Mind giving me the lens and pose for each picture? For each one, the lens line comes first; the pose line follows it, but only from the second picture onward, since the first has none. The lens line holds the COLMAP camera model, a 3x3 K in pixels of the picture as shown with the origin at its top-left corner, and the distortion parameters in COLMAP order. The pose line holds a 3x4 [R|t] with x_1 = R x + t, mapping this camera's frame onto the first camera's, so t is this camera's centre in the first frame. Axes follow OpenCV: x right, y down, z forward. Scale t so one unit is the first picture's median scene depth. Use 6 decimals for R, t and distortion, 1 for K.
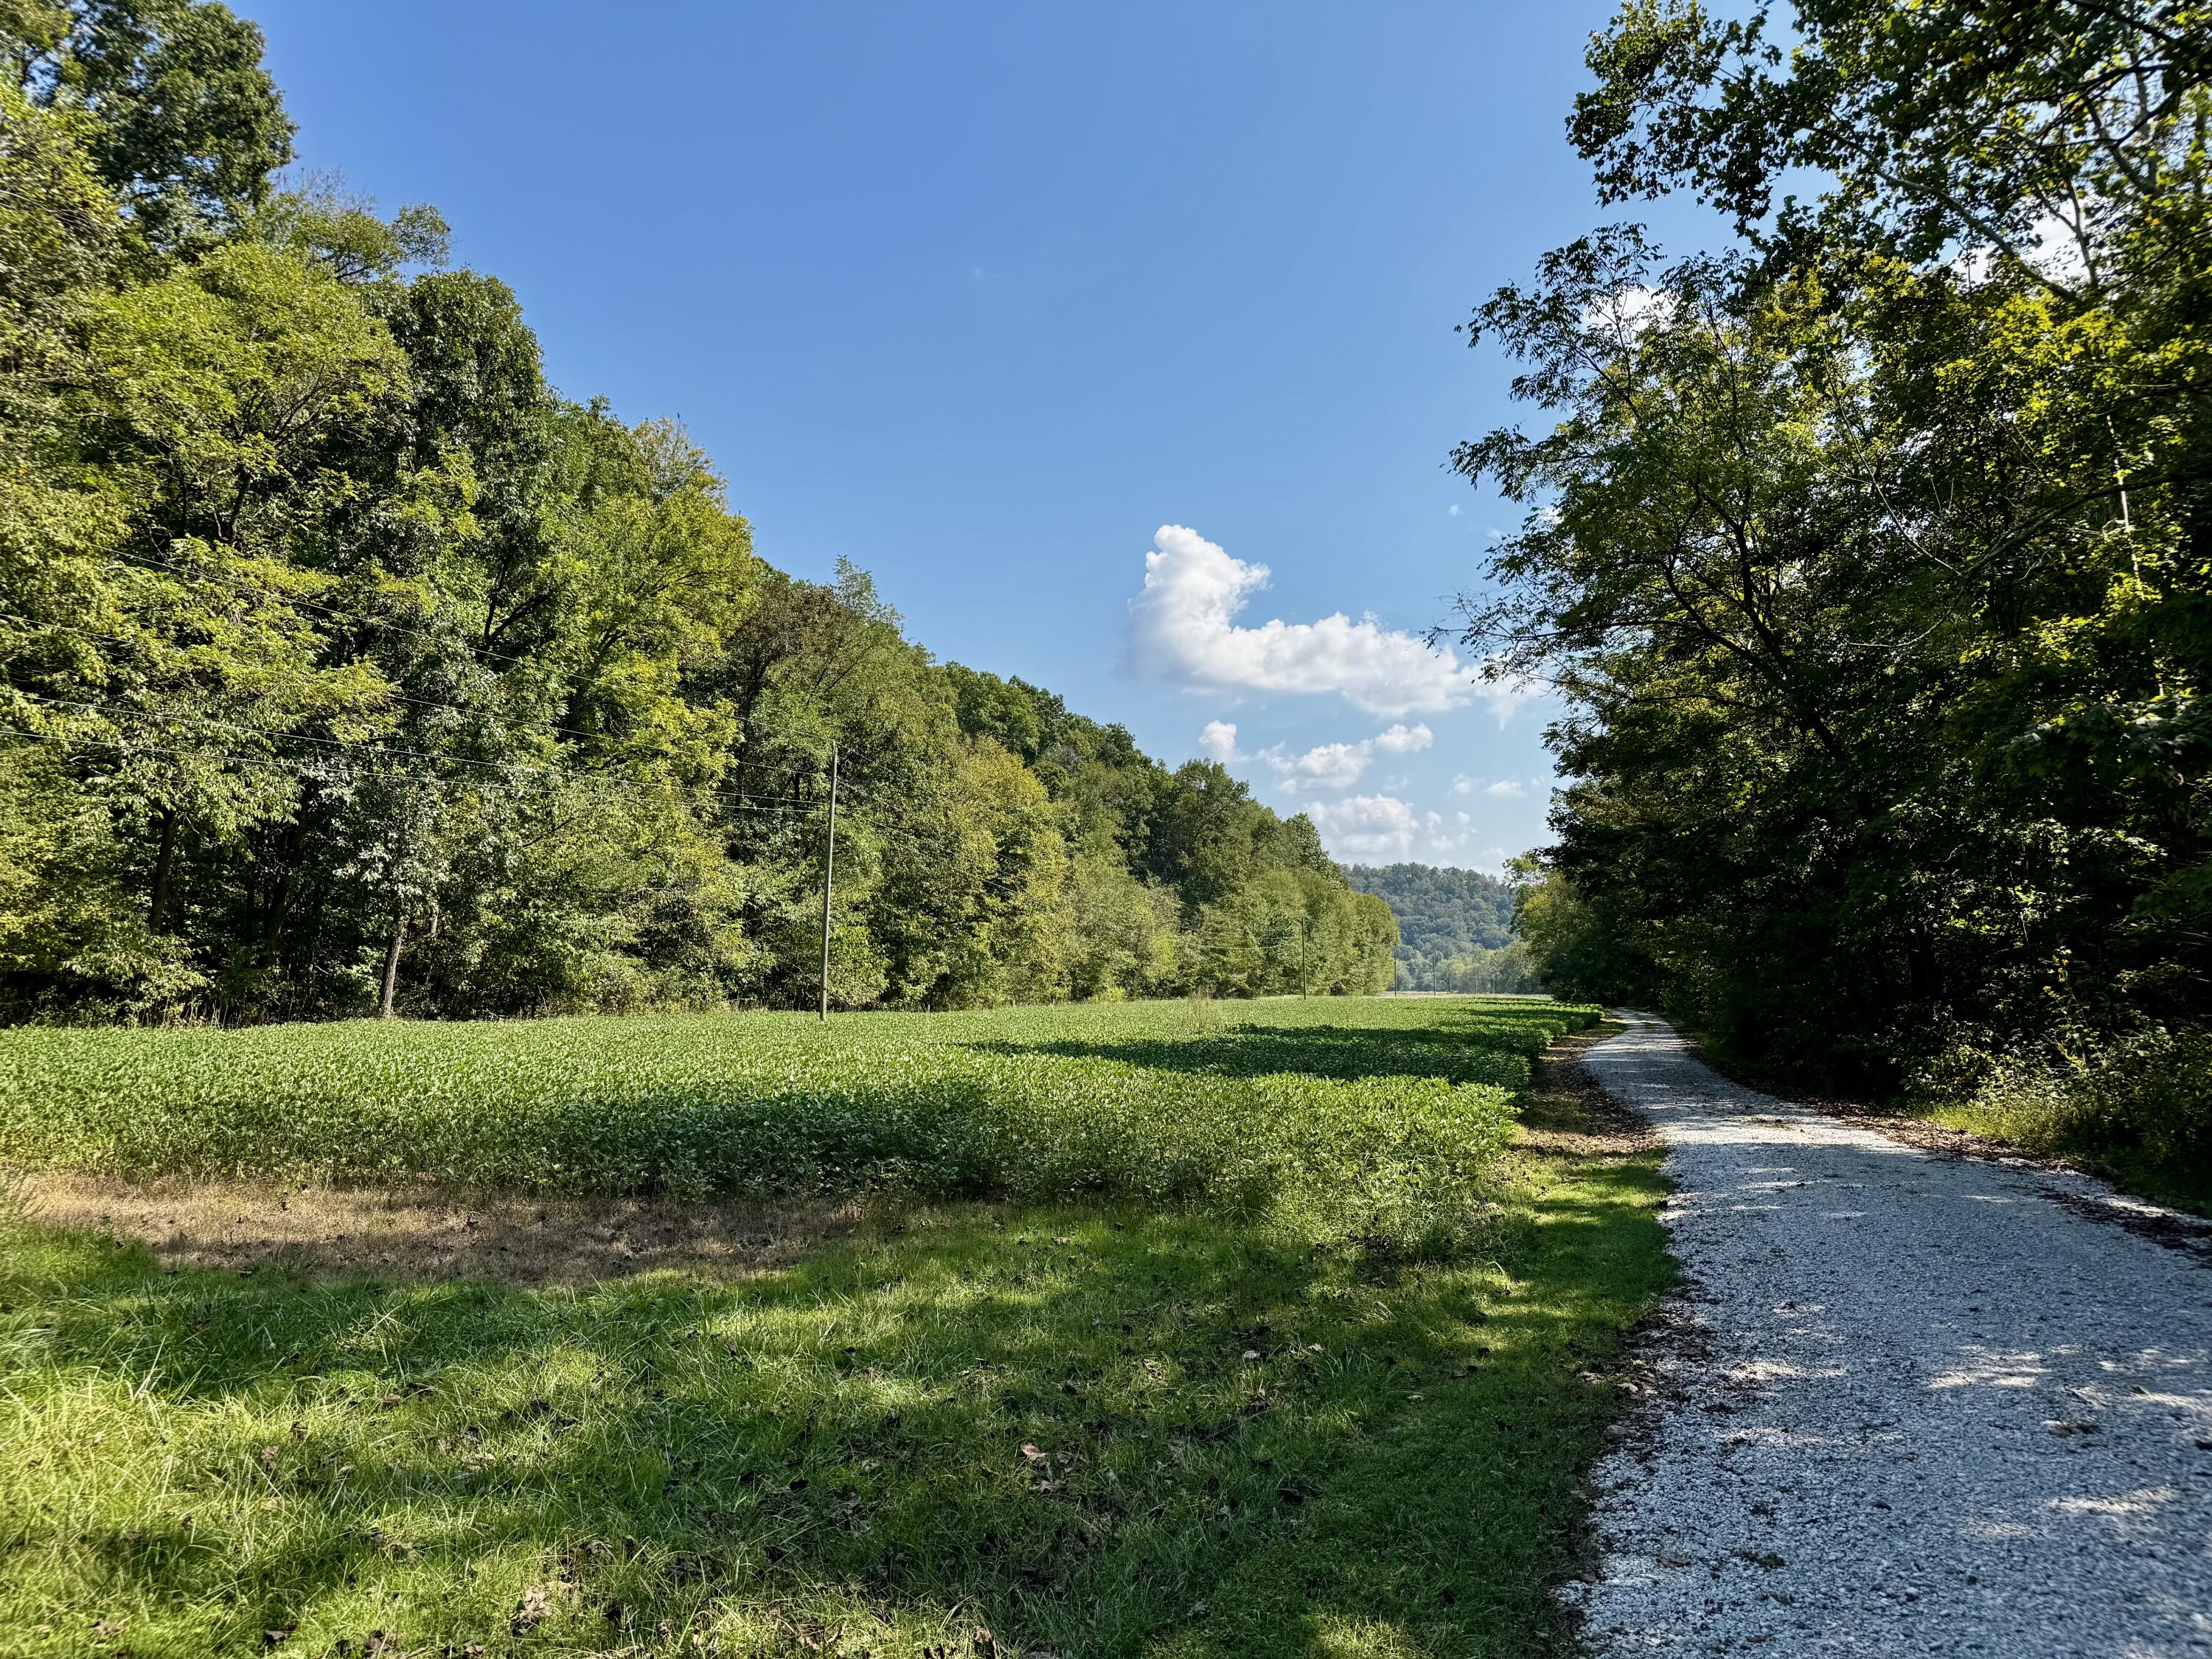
lens RADIAL K [[1538.0, 0, 1103.2], [0, 1538.0, 808.4], [0, 0, 1]] dist [0.071249, -0.071707]
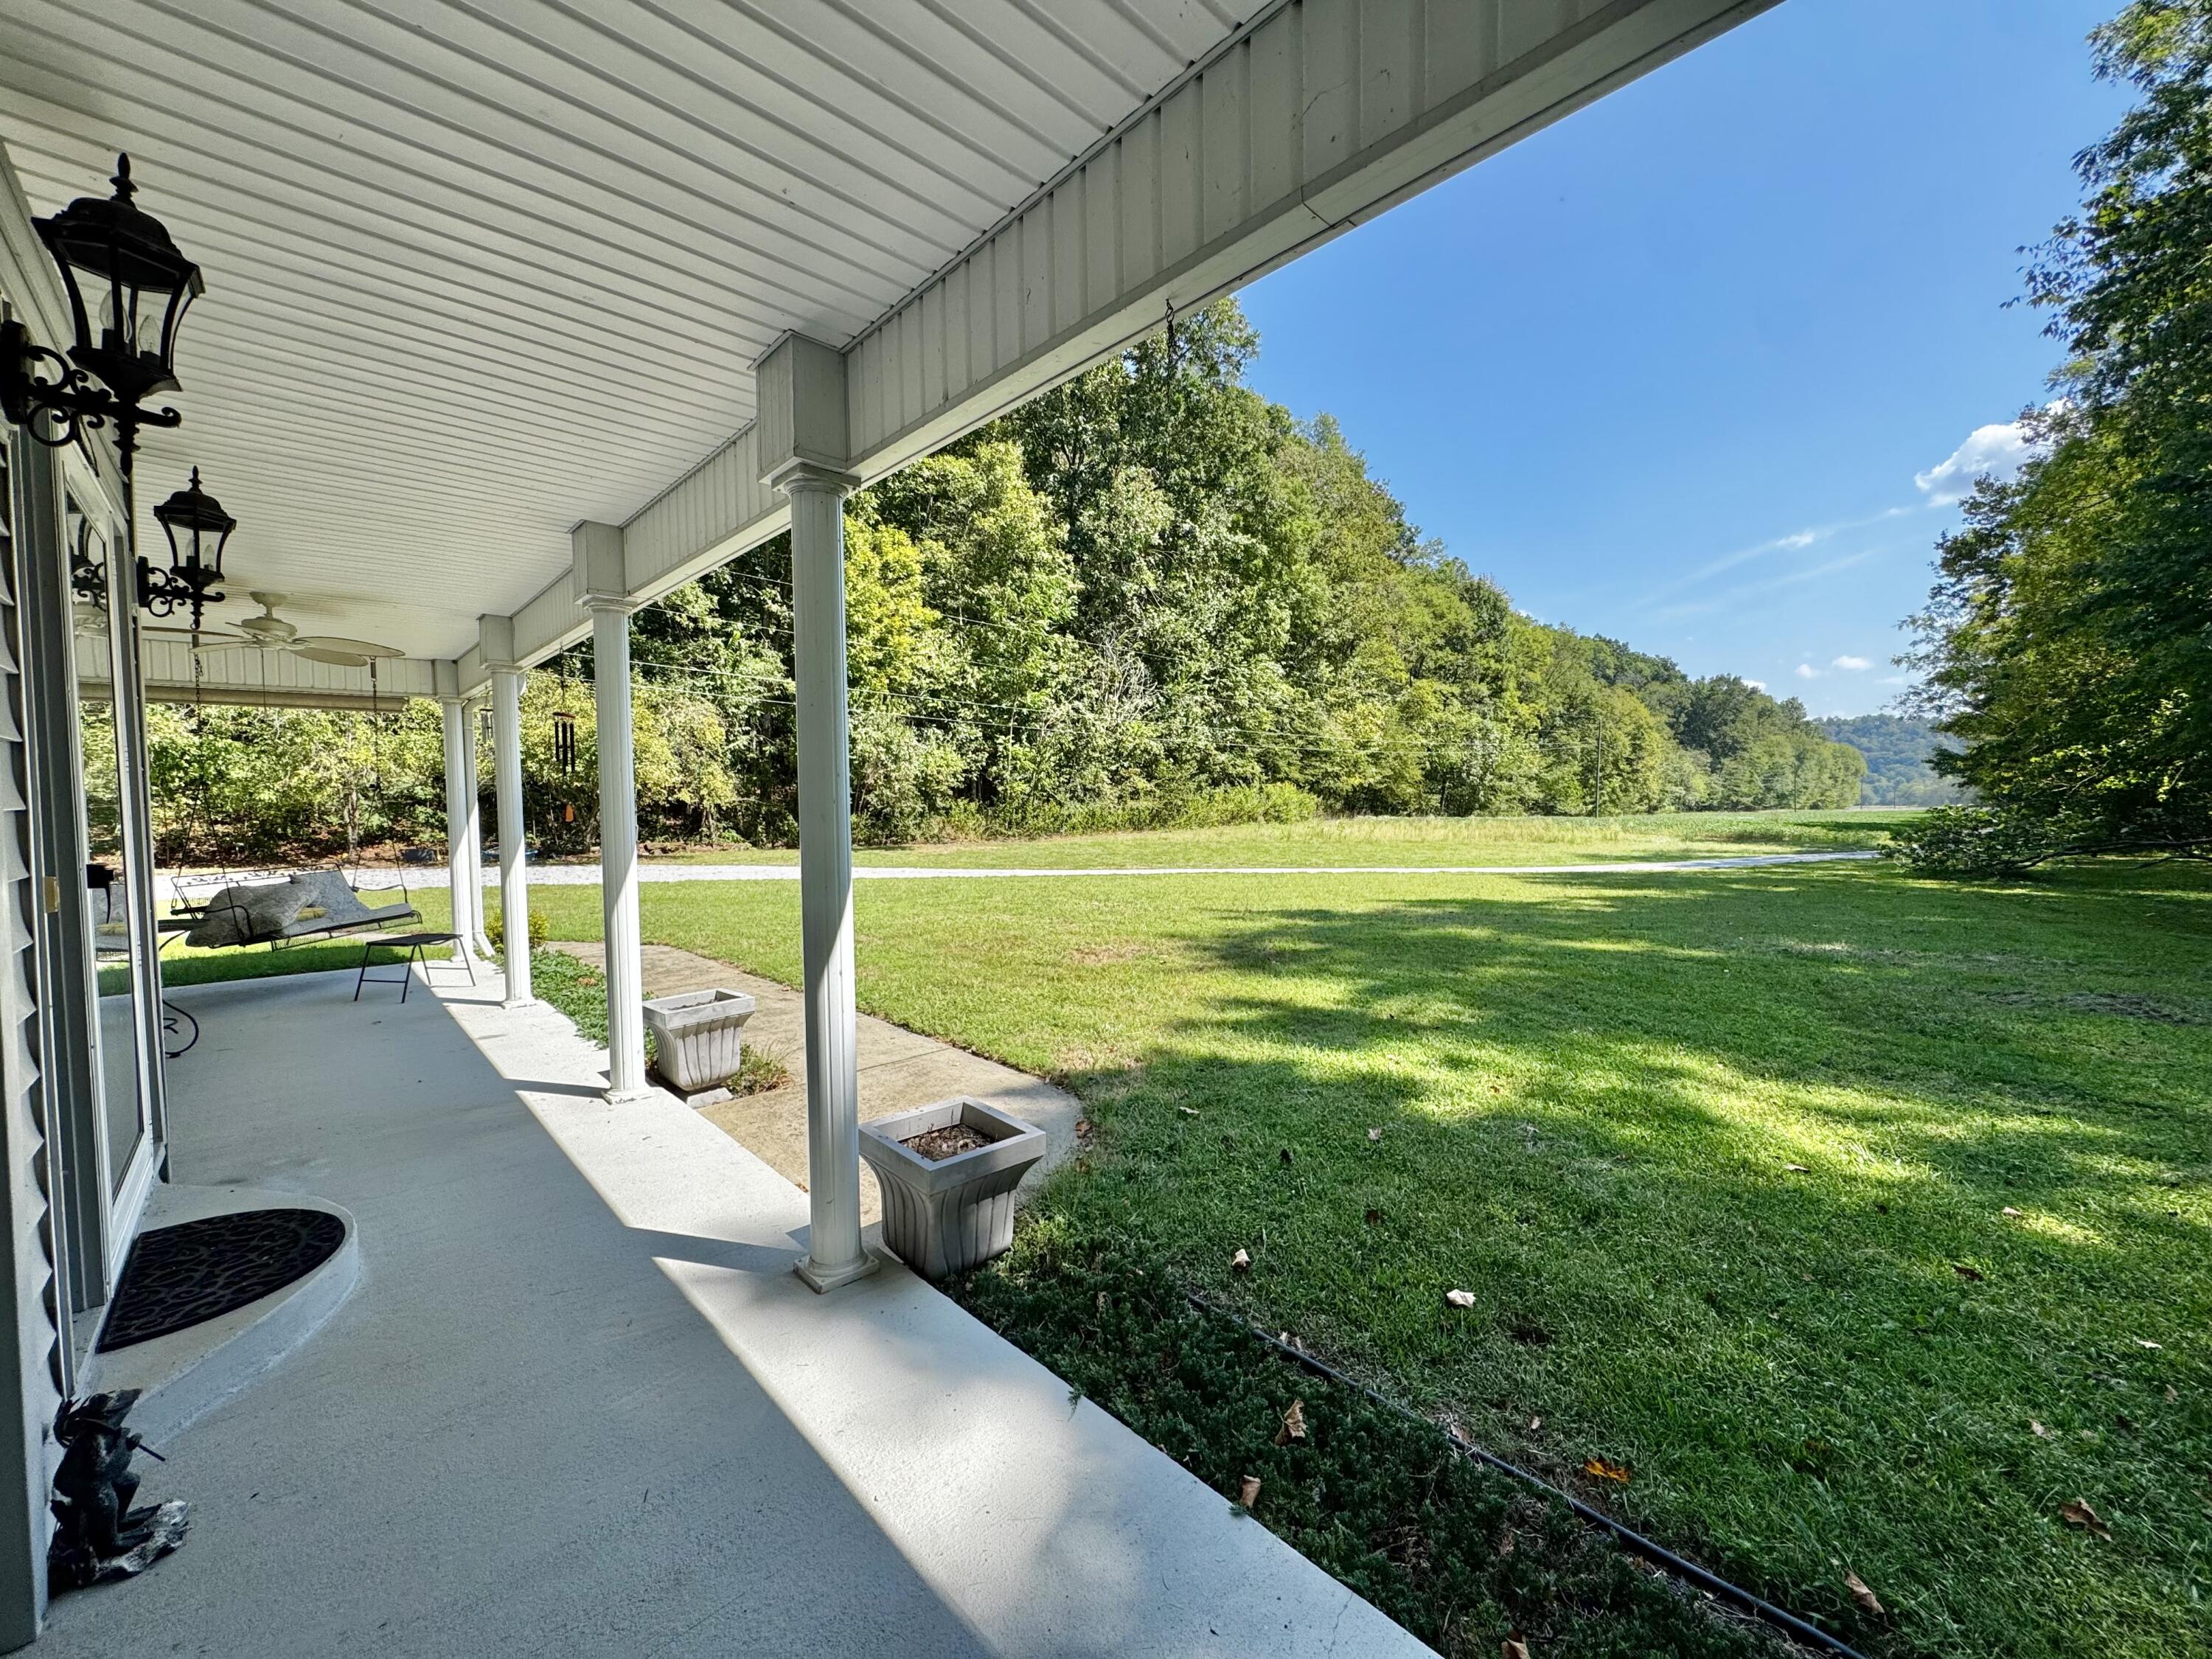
lens RADIAL K [[879.4, 0, 1113.6], [0, 879.4, 822.5], [0, 0, 1]] dist [-0.003559, 0.000893]
pose [[0.868195, 0.006075, -0.496185, -0.041067], [0.061000, 0.991034, 0.118869, -0.026389], [0.492459, -0.133469, 0.860041, -0.212278]]
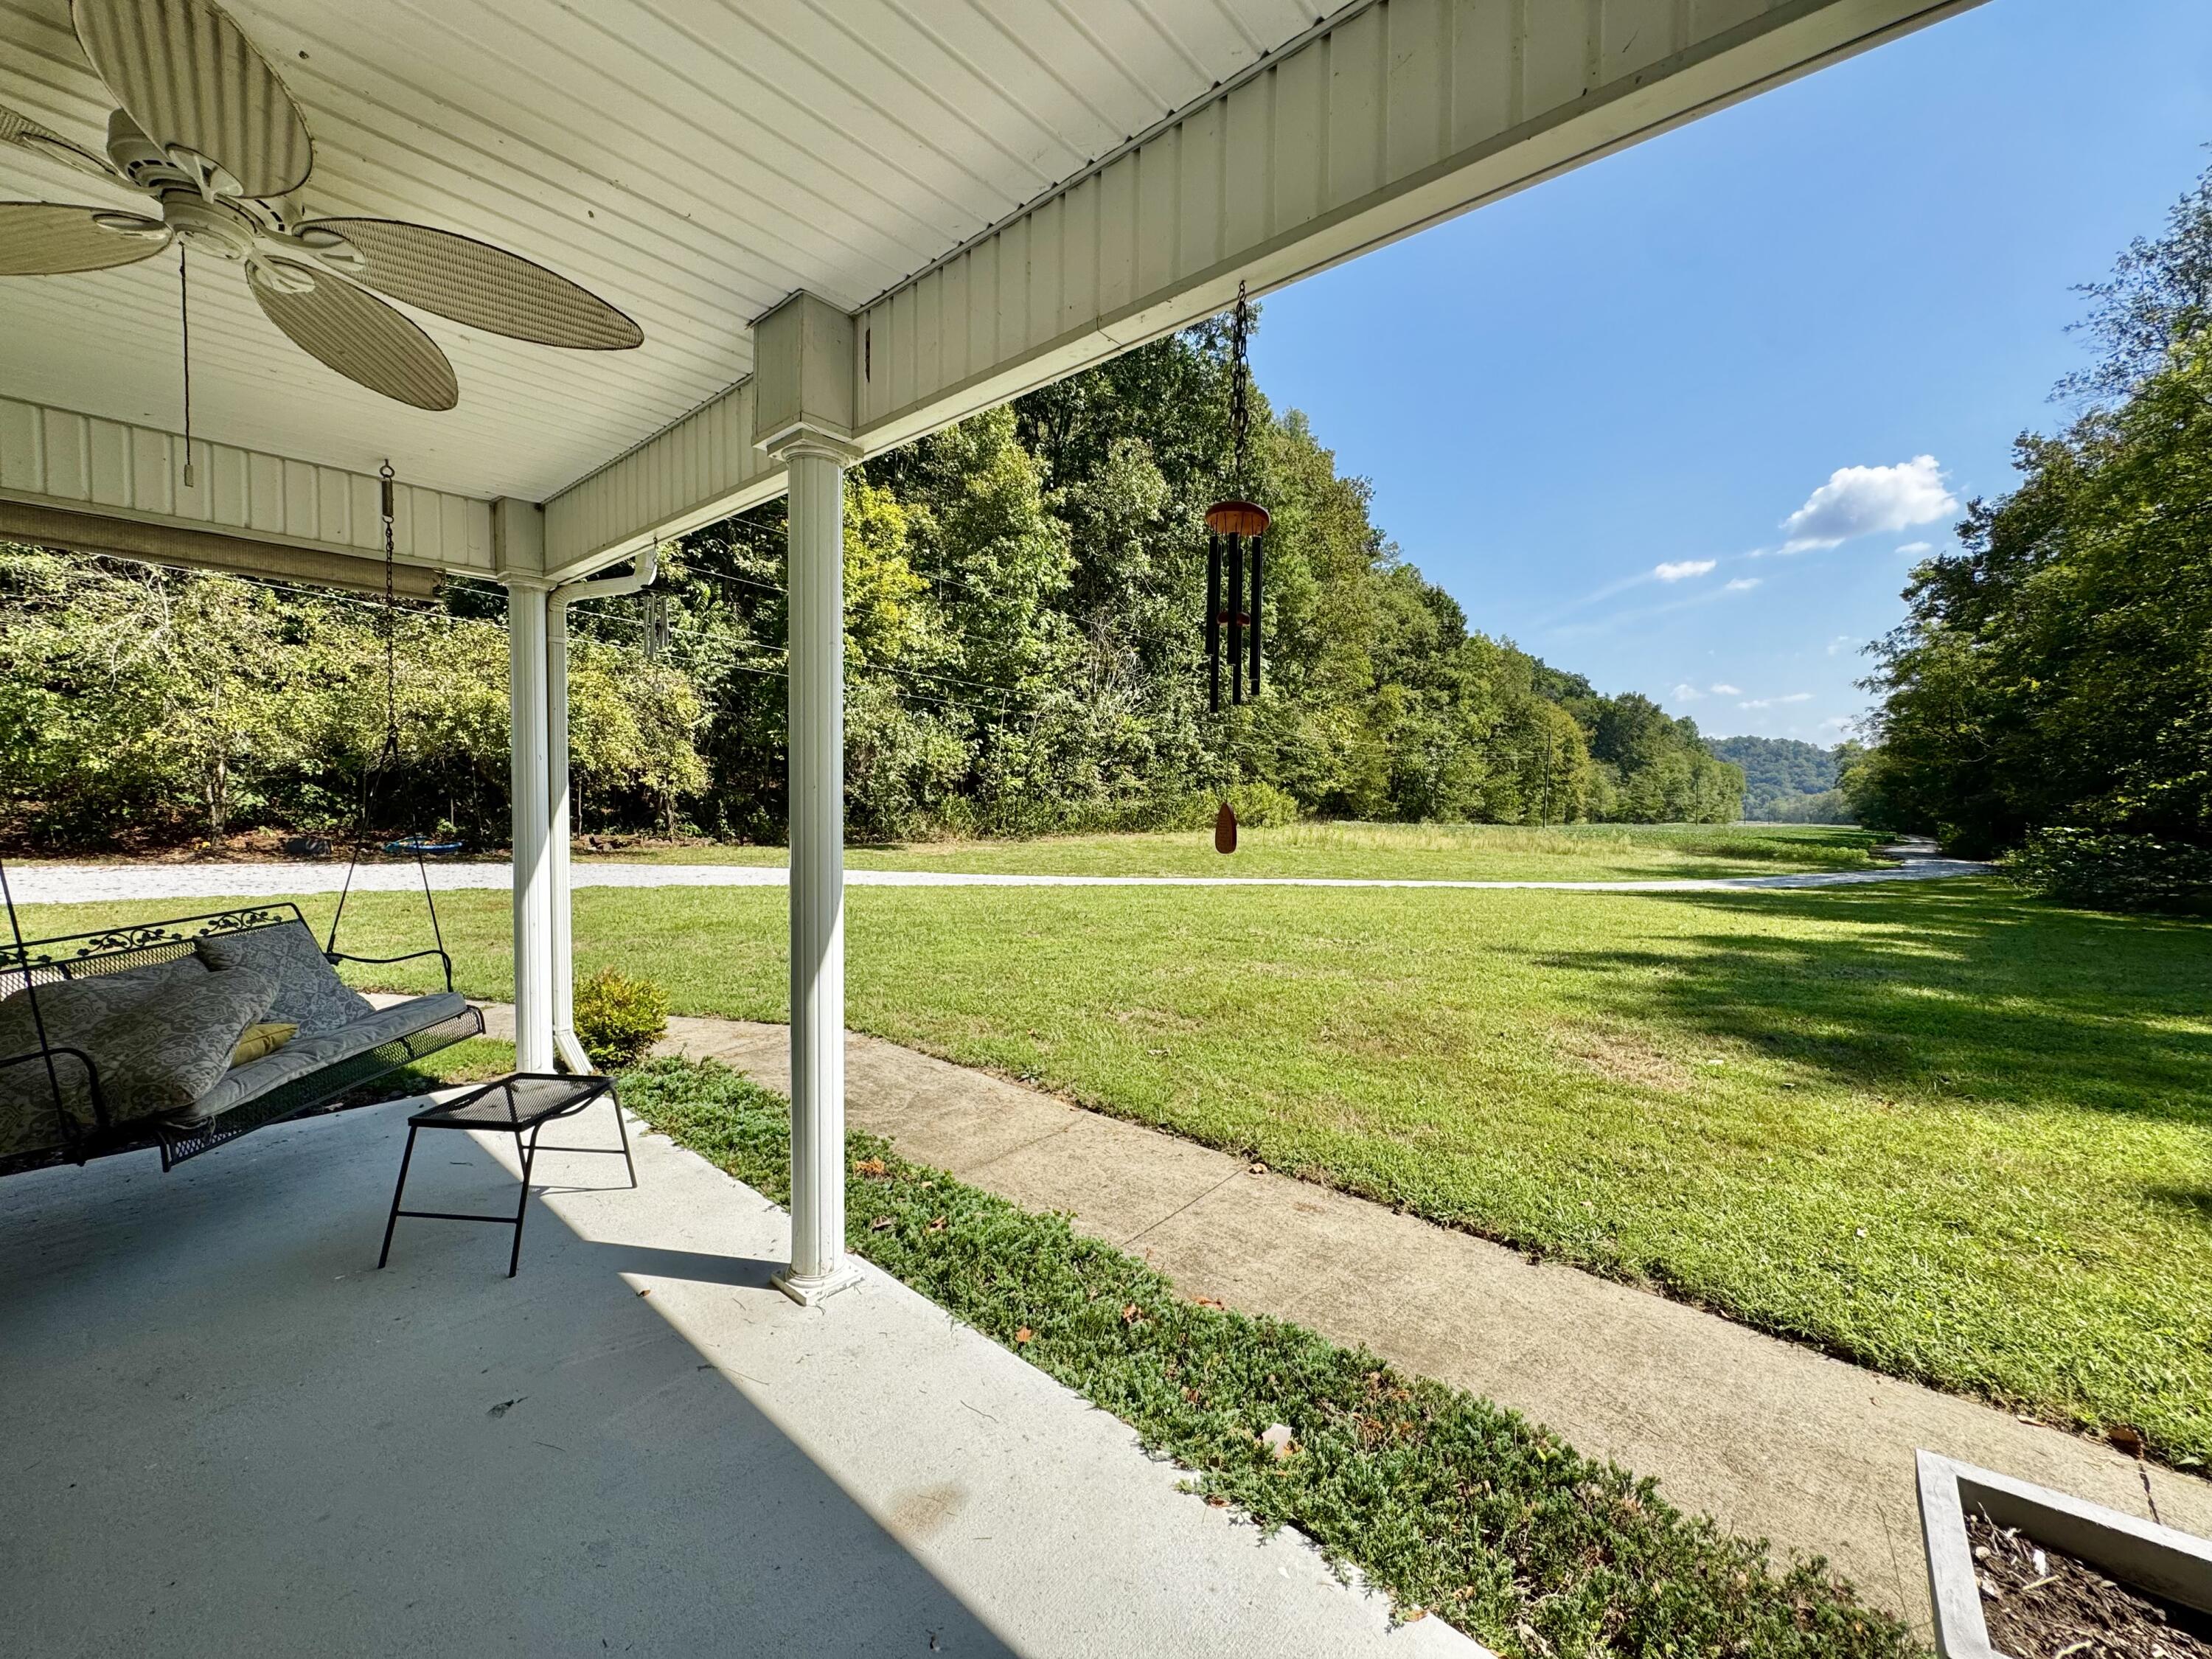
lens RADIAL K [[879.4, 0, 1112.2], [0, 879.4, 827.9], [0, 0, 1]] dist [-0.003559, 0.000893]
pose [[0.911113, 0.030949, -0.410993, -0.064097], [0.025657, 0.990984, 0.131502, -0.025698], [0.411358, -0.130358, 0.902104, -0.206143]]
